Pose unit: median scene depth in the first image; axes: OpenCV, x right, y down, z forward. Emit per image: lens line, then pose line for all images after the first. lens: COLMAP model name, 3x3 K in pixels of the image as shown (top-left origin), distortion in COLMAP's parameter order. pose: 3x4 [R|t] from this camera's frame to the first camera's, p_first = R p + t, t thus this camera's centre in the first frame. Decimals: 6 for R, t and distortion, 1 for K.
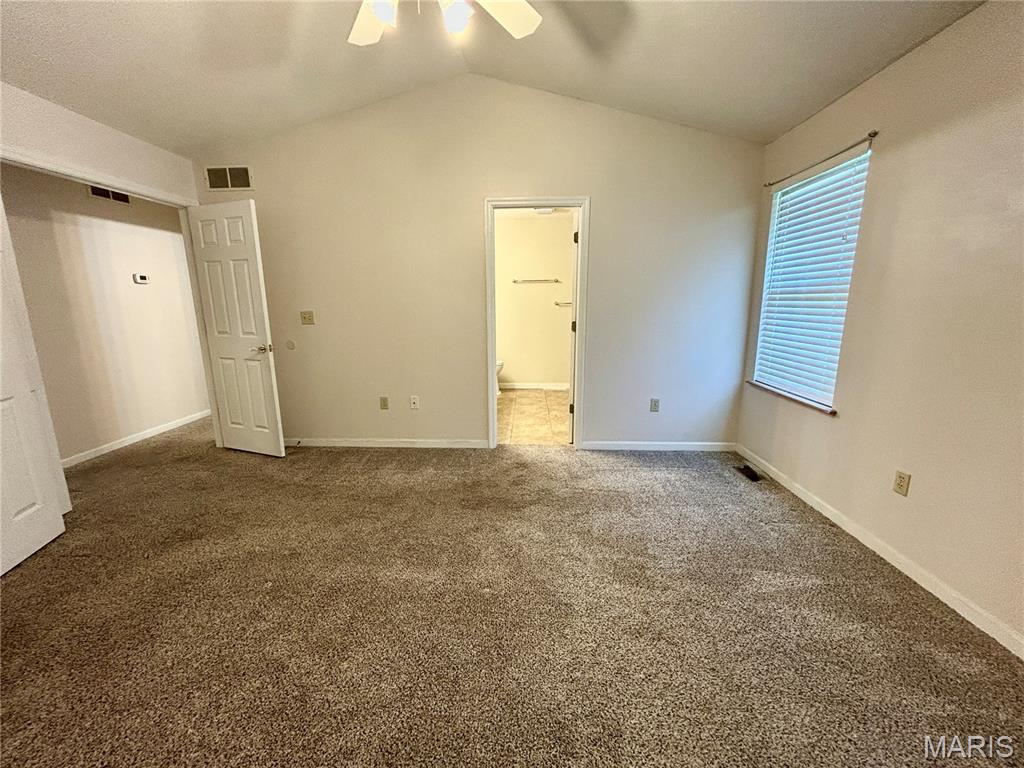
lens RADIAL K [[410.7, 0, 509.8], [0, 410.7, 382.5], [0, 0, 1]] dist [-0.000143, -0.002243]
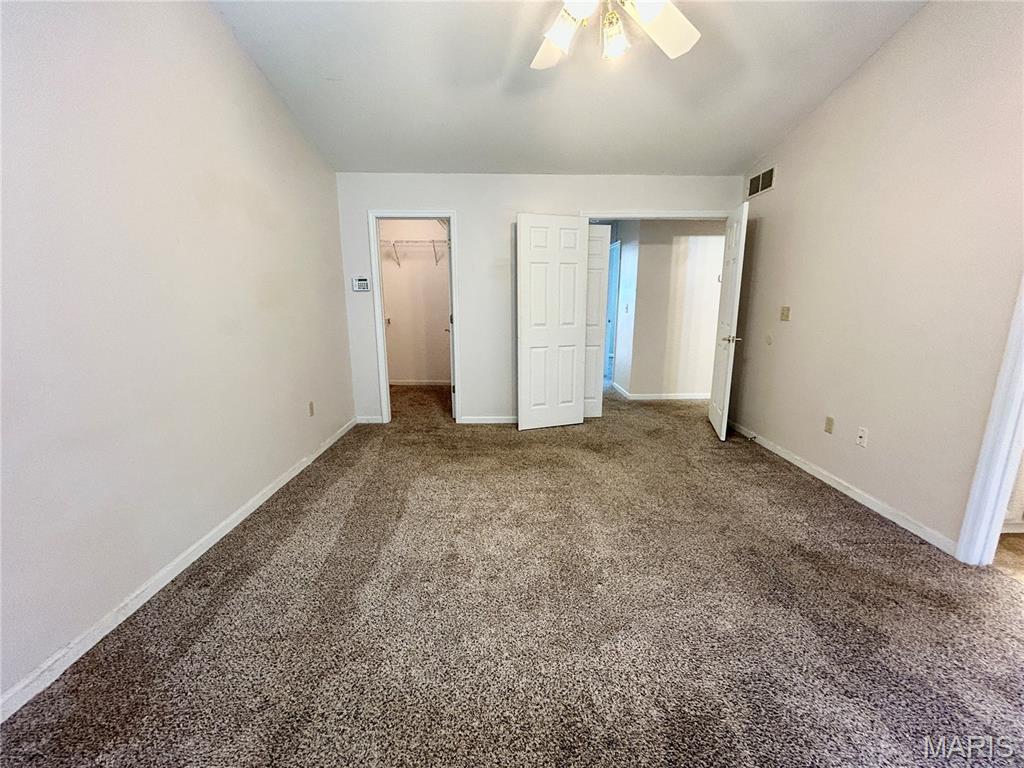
lens RADIAL K [[410.7, 0, 516.7], [0, 410.7, 383.5], [0, 0, 1]] dist [-0.000143, -0.002243]
pose [[0.080913, 0.208972, -0.974568, 0.446259], [-0.193035, 0.962547, 0.190368, -0.068167], [0.977850, 0.172723, 0.118222, 0.333352]]
